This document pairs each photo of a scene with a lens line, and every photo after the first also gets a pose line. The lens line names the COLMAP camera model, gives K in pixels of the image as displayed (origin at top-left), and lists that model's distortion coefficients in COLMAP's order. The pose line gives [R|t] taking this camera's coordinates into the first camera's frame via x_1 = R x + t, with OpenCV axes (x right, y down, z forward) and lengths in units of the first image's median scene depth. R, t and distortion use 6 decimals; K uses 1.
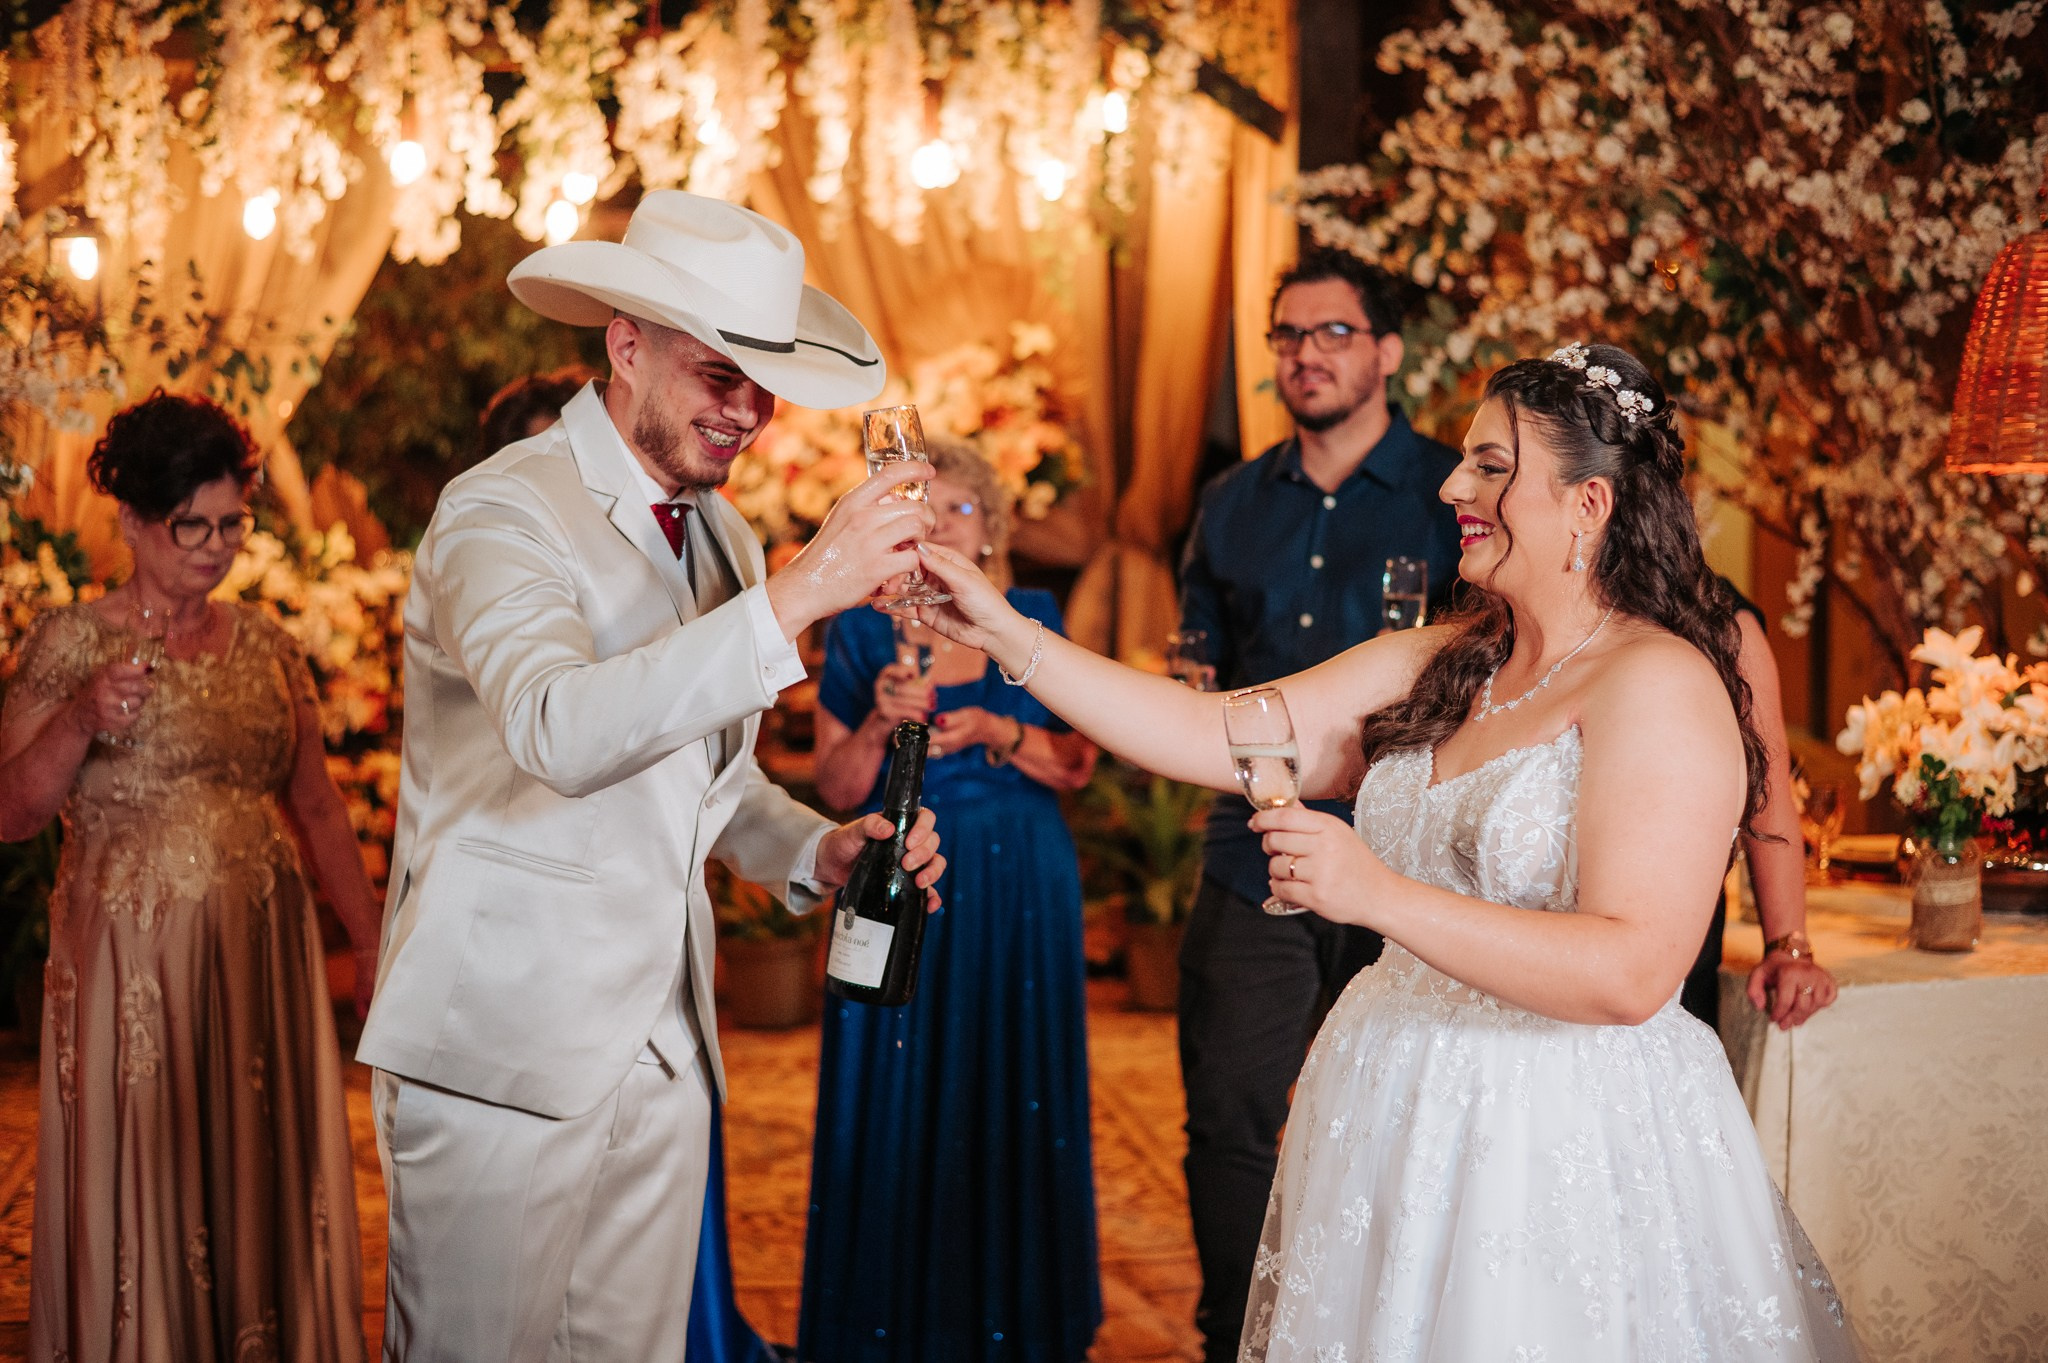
lens RADIAL K [[2988.3, 0, 1024.0], [0, 2988.3, 681.5], [0, 0, 1]] dist [-0.120881, 0.099921]
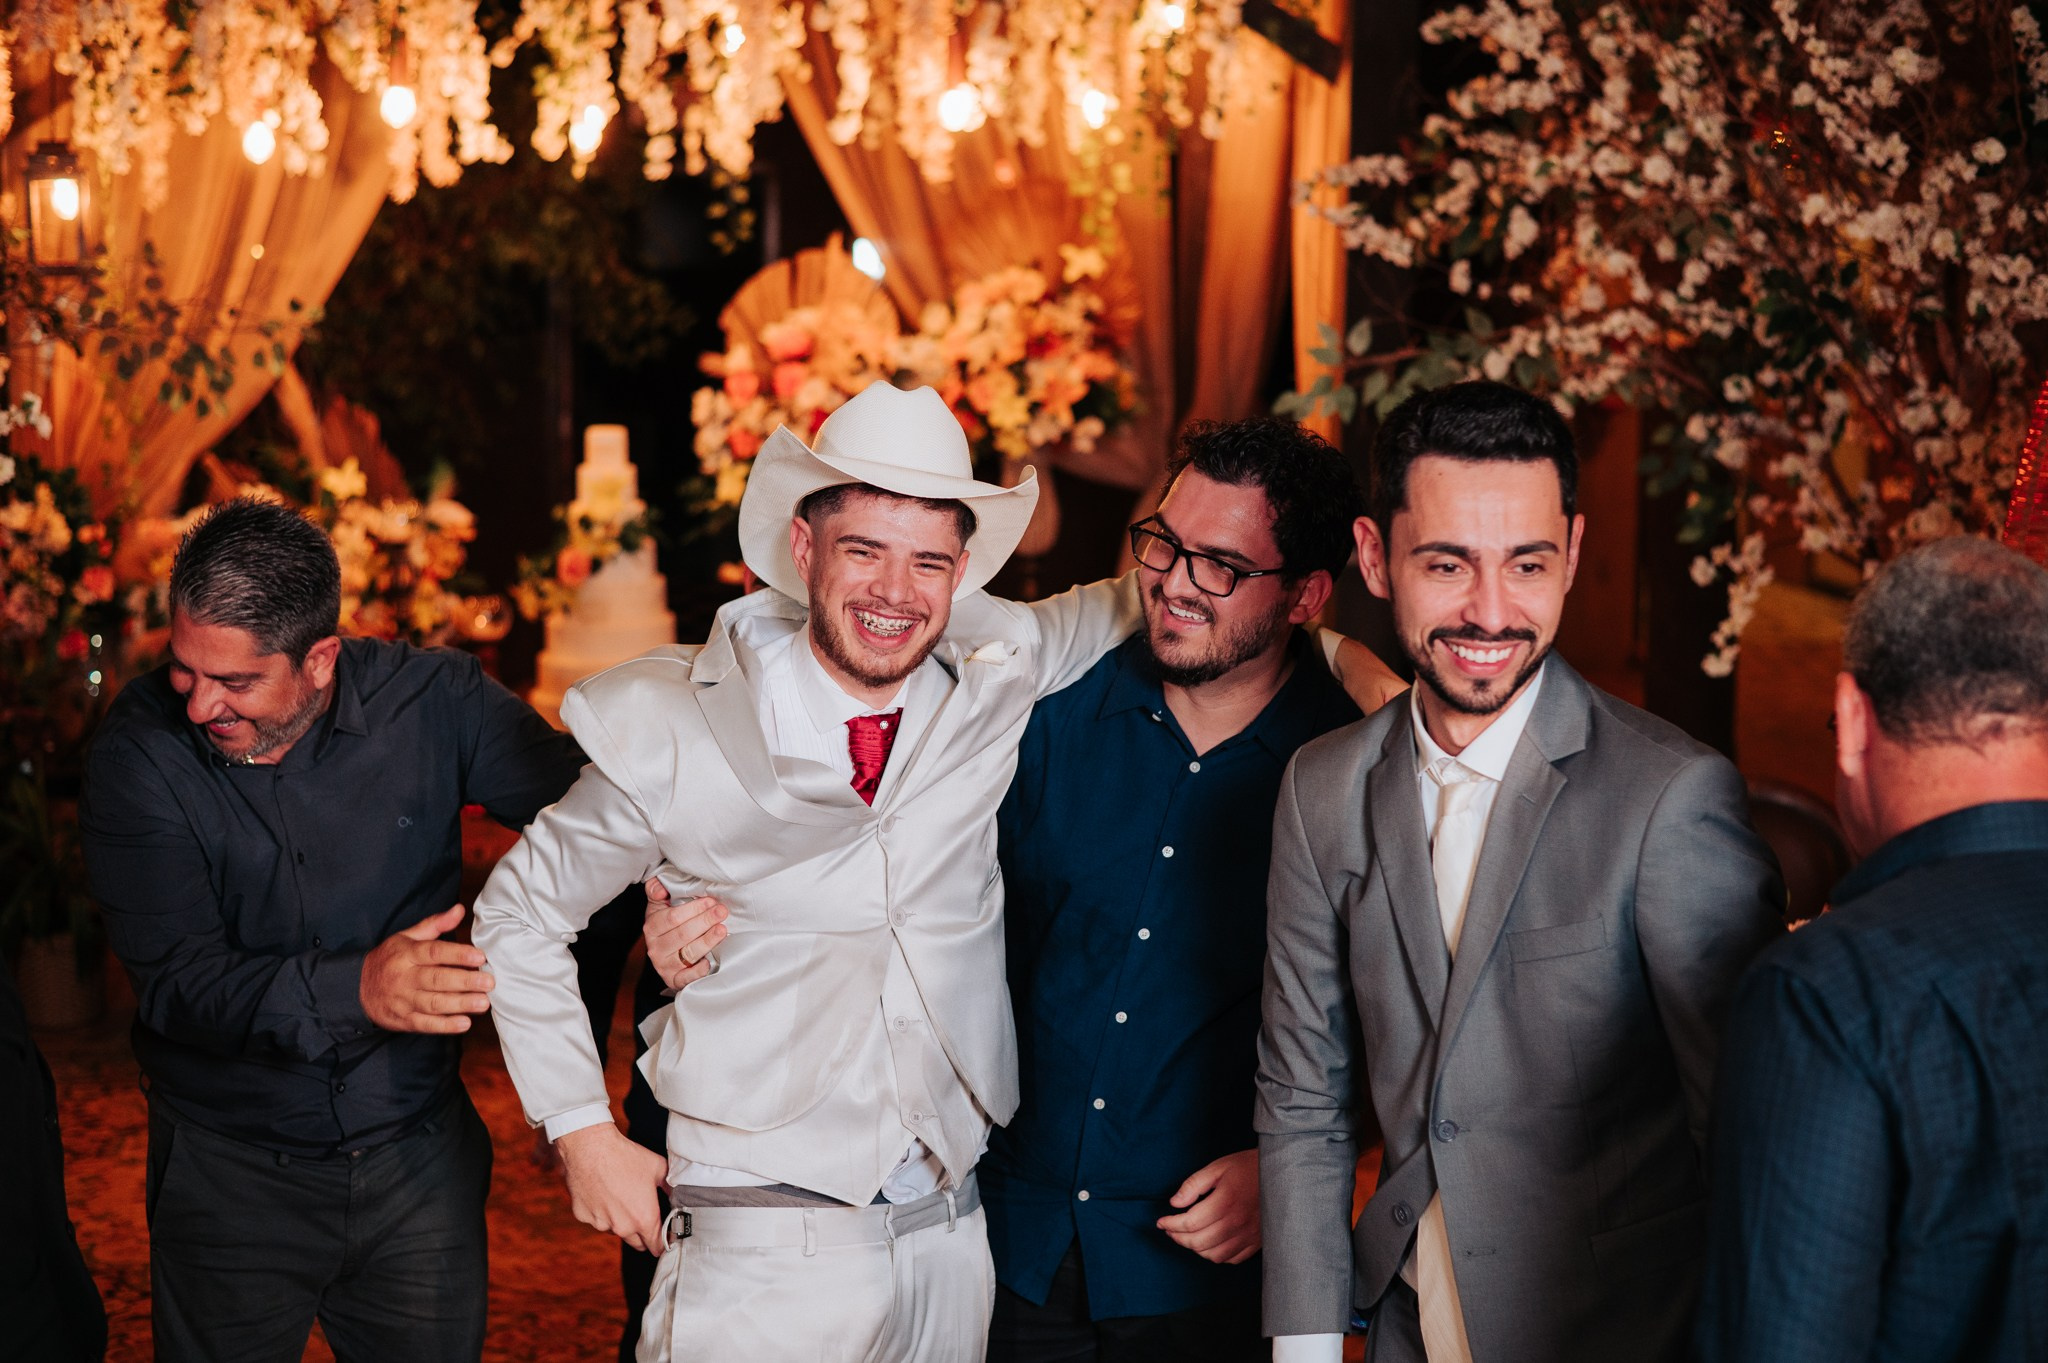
lens RADIAL K [[3050.3, 0, 1022.2], [0, 3050.3, 690.4], [0, 0, 1]] dist [-0.114068, 0.075814]
pose [[0.998986, 0.011335, -0.043575, 0.041781], [-0.007929, 0.996956, 0.077563, -0.083324], [0.044321, -0.077138, 0.996035, 0.049795]]
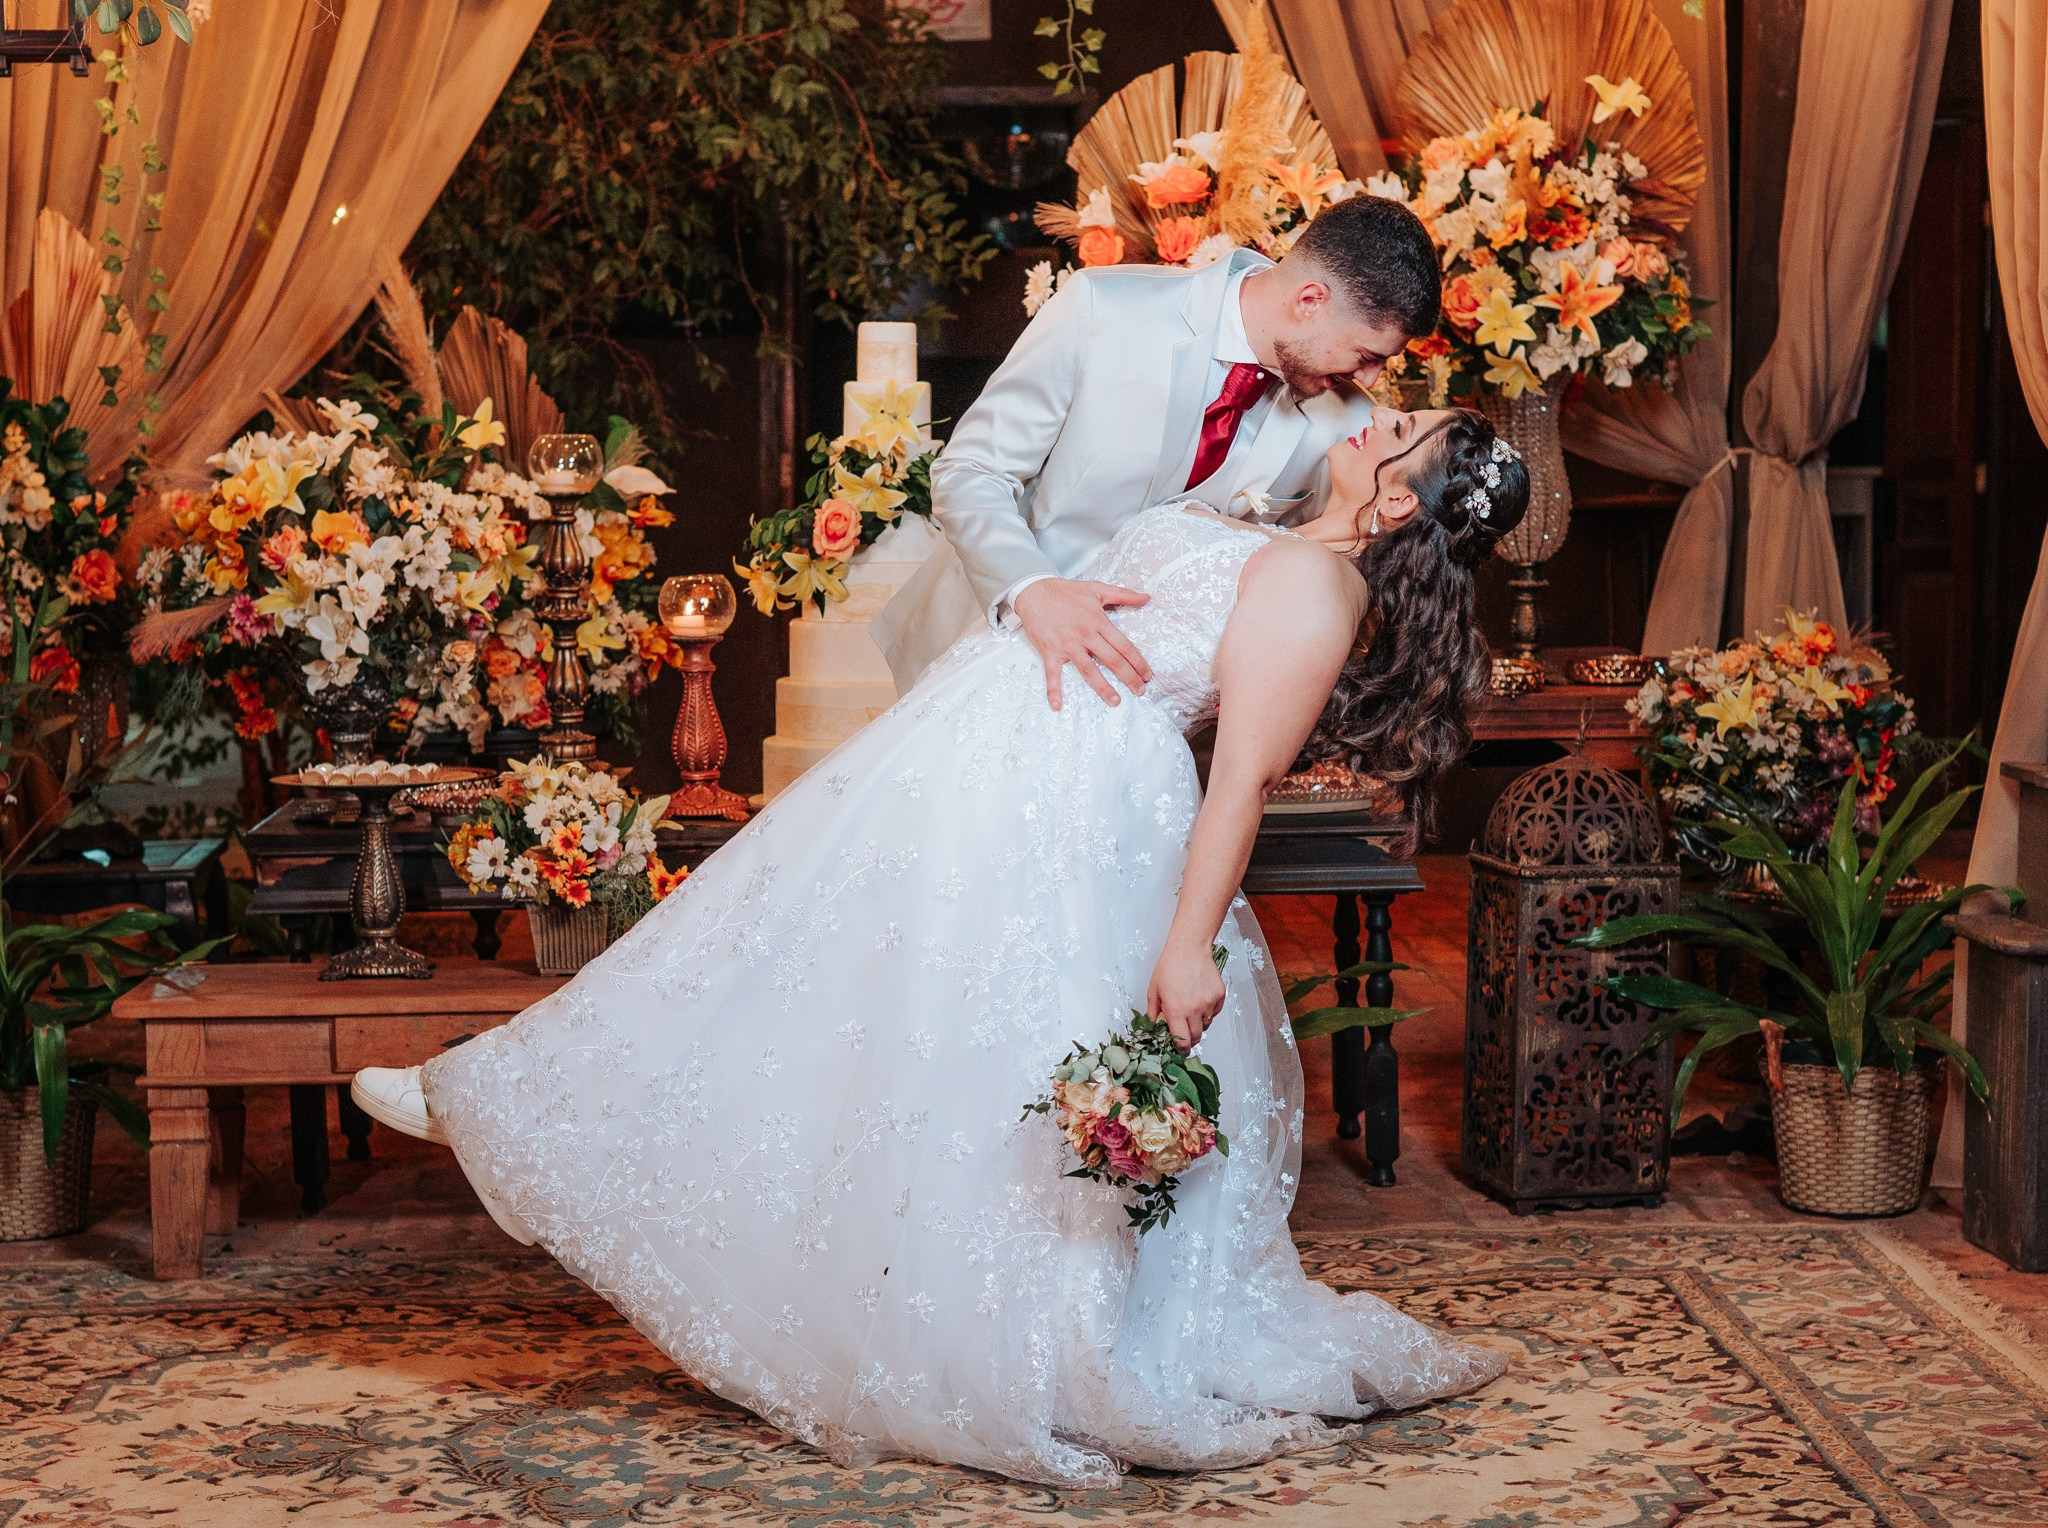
lens RADIAL K [[3945.5, 0, 1049.2], [0, 3945.5, 877.7], [0, 0, 1]] dist [-0.119145, 0.102777]
pose [[0.993622, 0.015087, -0.111749, -0.031147], [-0.010968, 0.999241, 0.037391, 0.023190], [0.112229, -0.035927, 0.993033, 0.292195]]
